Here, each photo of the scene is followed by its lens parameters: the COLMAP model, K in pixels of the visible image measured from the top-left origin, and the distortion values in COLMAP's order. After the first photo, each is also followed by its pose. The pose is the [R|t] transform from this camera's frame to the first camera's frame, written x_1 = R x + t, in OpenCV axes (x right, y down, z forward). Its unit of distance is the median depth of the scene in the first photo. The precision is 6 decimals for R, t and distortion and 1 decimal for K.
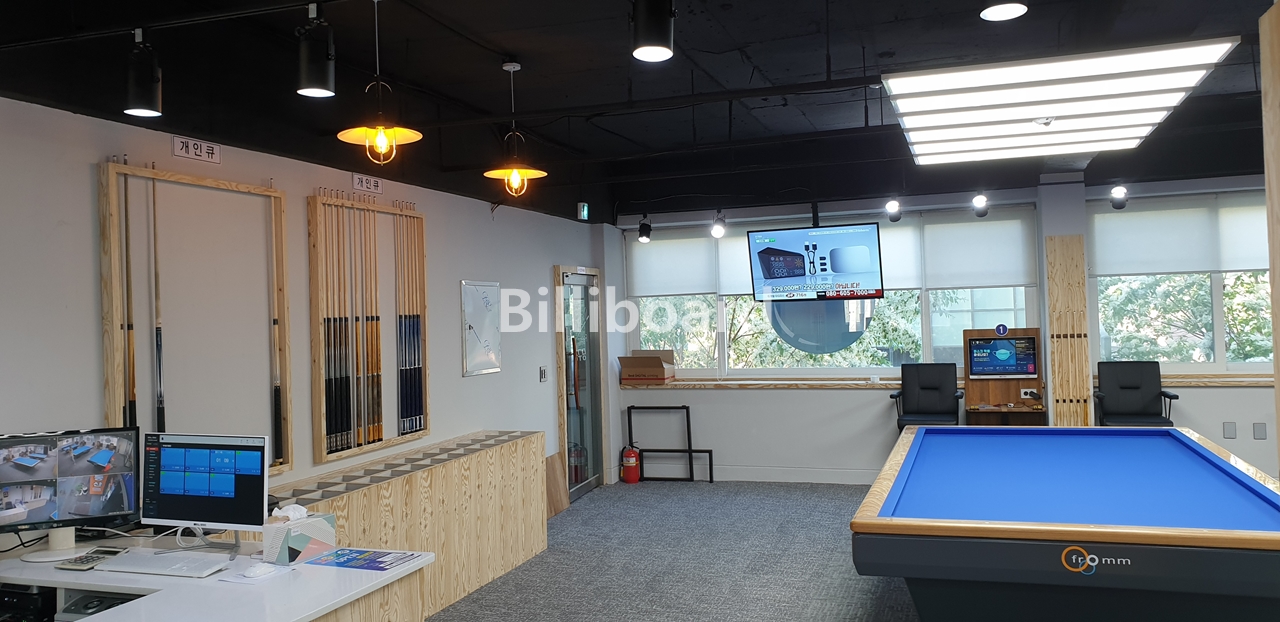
lens RADIAL K [[994.9, 0, 640.0], [0, 994.9, 311.0], [0, 0, 1]] dist [-0.005414, -0.001160]
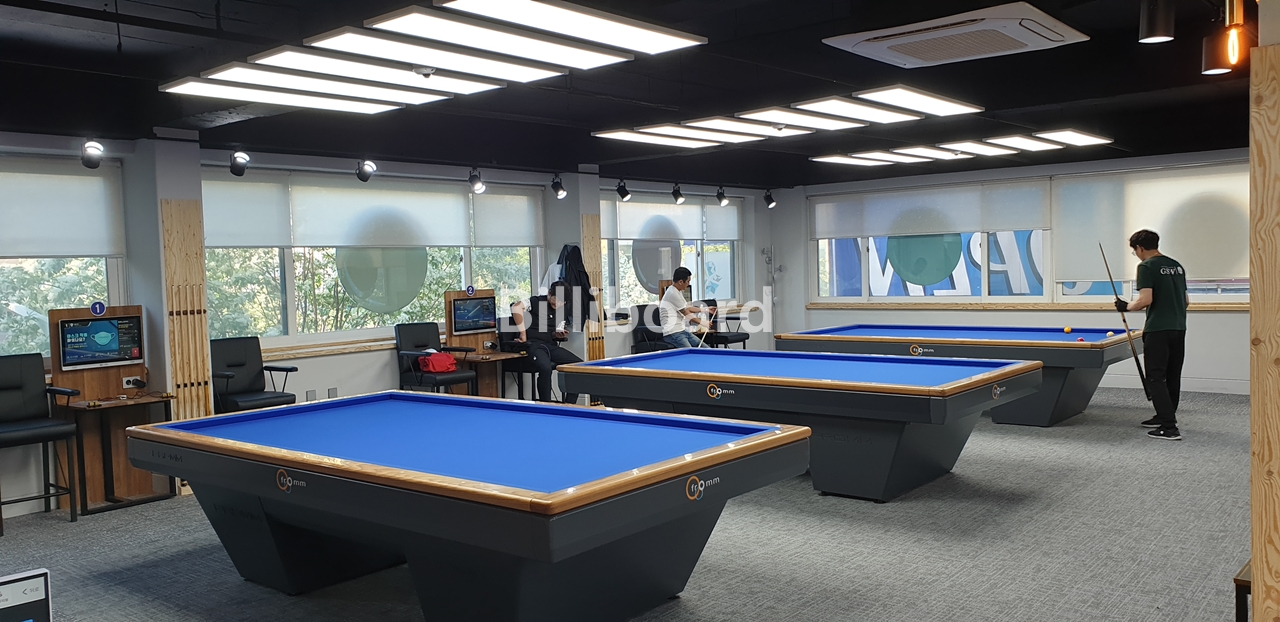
lens RADIAL K [[994.9, 0, 640.0], [0, 994.9, 311.0], [0, 0, 1]] dist [-0.005414, -0.001160]
pose [[0.340432, -0.022402, 0.940002, -0.365984], [0.019928, 0.999663, 0.016607, 0.023017], [-0.940058, 0.013079, 0.340764, 0.418174]]
